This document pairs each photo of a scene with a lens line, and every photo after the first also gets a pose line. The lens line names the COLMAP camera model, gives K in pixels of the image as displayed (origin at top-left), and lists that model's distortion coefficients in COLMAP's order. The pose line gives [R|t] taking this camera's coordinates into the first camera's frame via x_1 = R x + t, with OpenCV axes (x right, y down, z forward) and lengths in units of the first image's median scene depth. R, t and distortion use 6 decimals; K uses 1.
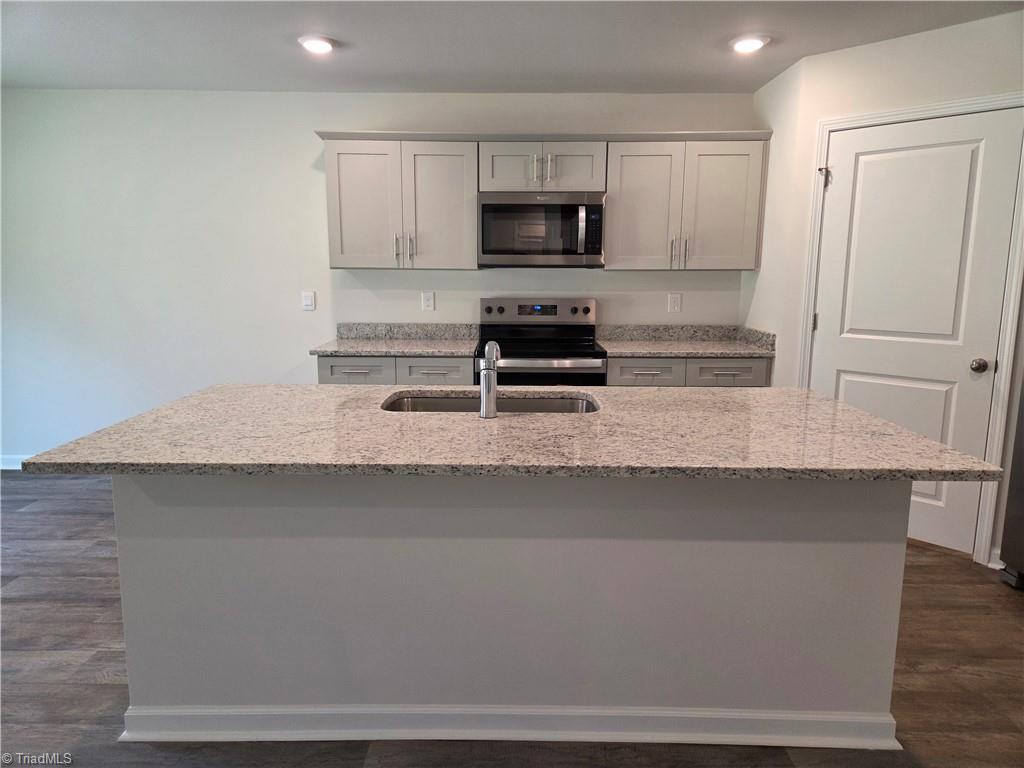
lens RADIAL K [[681.1, 0, 510.4], [0, 681.1, 380.4], [0, 0, 1]] dist [0.082231, -0.071925]
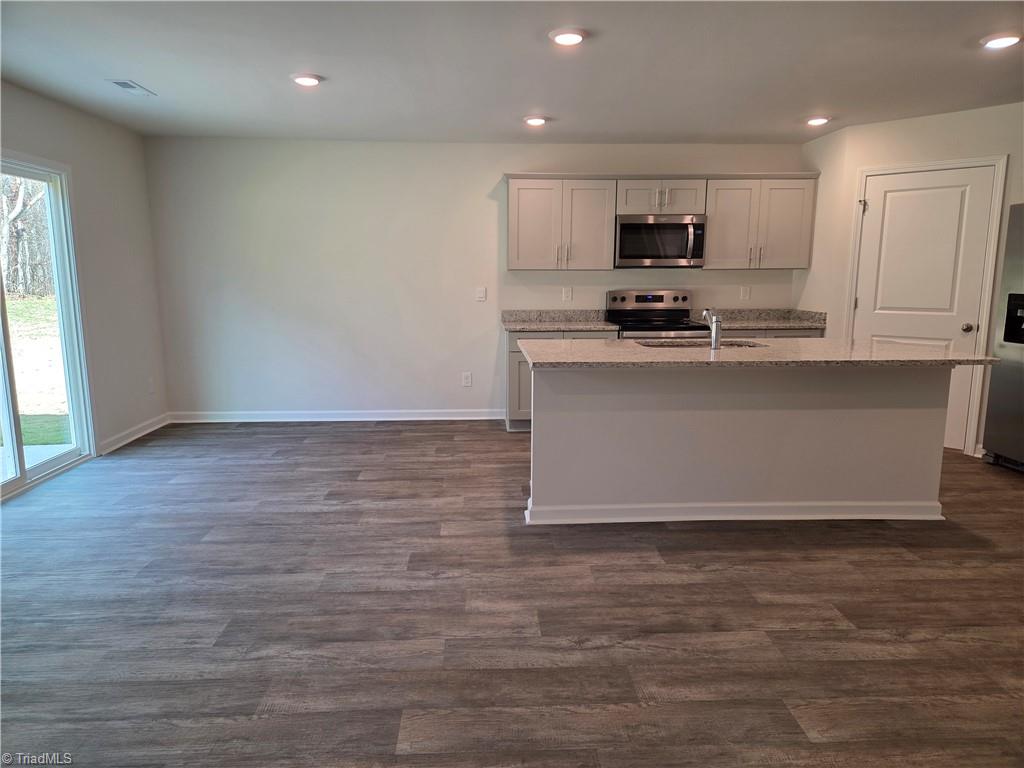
lens RADIAL K [[682.9, 0, 508.1], [0, 682.9, 383.2], [0, 0, 1]] dist [0.082118, -0.071615]
pose [[0.998351, -0.013773, 0.055722, -0.356213], [0.013964, 0.999898, -0.003043, 0.074369], [-0.055674, 0.003817, 0.998442, -0.406872]]
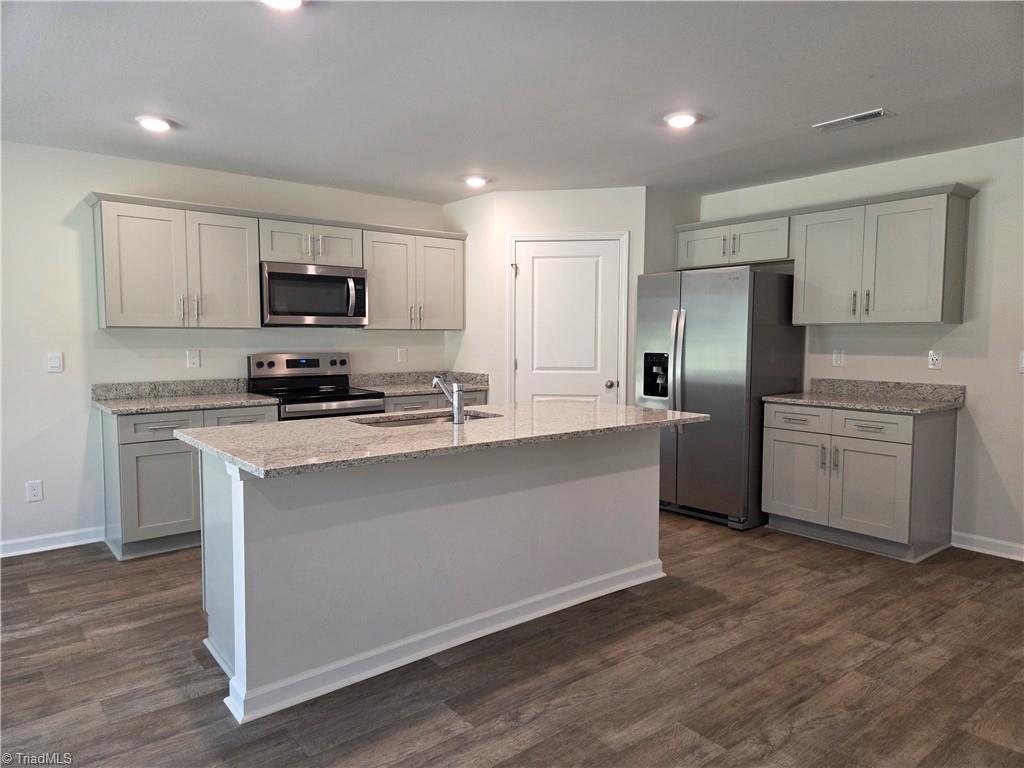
lens RADIAL K [[682.9, 0, 508.1], [0, 682.9, 383.2], [0, 0, 1]] dist [0.082118, -0.071615]
pose [[0.775587, -0.050093, 0.629250, -0.463021], [0.105963, 0.993033, -0.051553, 0.028961], [-0.622283, 0.106661, 0.775491, -0.123698]]
